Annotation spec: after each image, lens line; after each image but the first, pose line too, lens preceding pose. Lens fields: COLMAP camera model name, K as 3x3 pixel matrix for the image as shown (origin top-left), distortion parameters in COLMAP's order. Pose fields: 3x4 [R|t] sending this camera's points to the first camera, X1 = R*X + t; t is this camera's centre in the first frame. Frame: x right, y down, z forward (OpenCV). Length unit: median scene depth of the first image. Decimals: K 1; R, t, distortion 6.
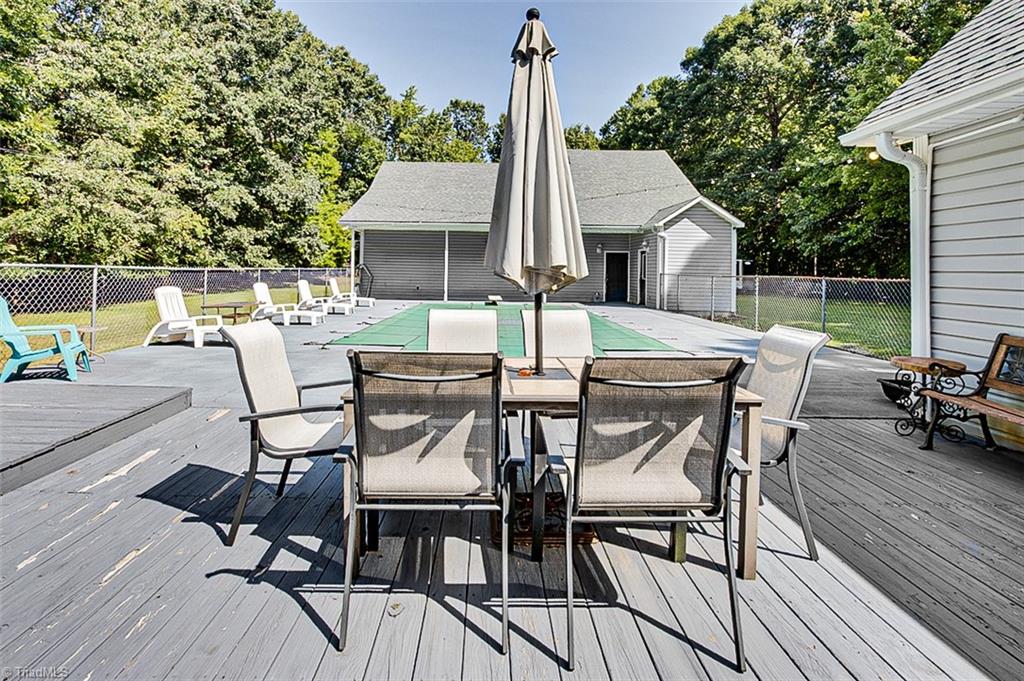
lens RADIAL K [[501.8, 0, 491.8], [0, 501.8, 262.9], [0, 0, 1]] dist [-0.019691, 0.004677]
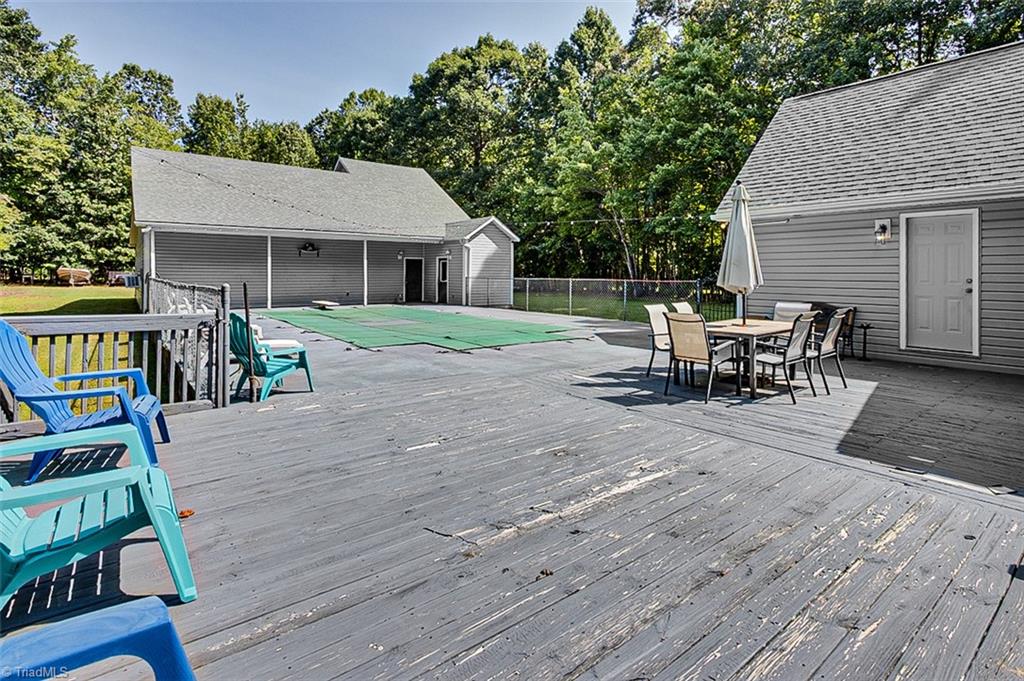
lens RADIAL K [[501.8, 0, 504.2], [0, 501.8, 288.7], [0, 0, 1]] dist [-0.019691, 0.004677]
pose [[0.785783, -0.029703, 0.617788, -0.304412], [-0.000426, 0.998820, 0.048564, -0.008114], [-0.618502, -0.038424, 0.784844, -0.038552]]
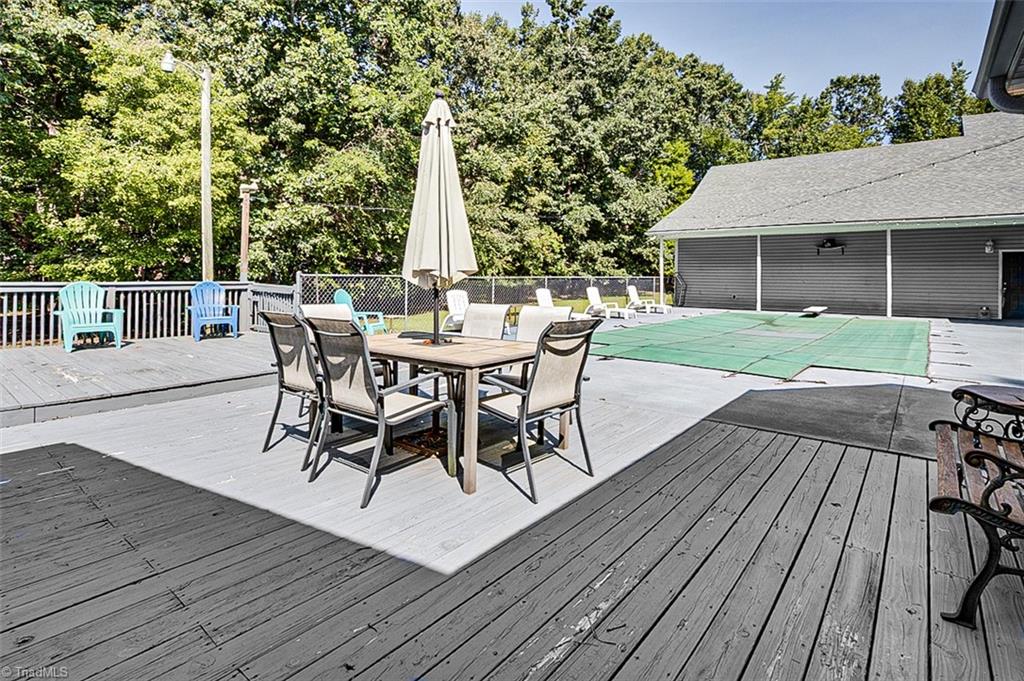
lens RADIAL K [[501.8, 0, 521.7], [0, 501.8, 280.1], [0, 0, 1]] dist [-0.019691, 0.004677]
pose [[0.786661, -0.003781, -0.617374, 0.078144], [0.014175, 0.999828, 0.011938, 0.001060], [0.617223, -0.018142, 0.786579, 0.001611]]
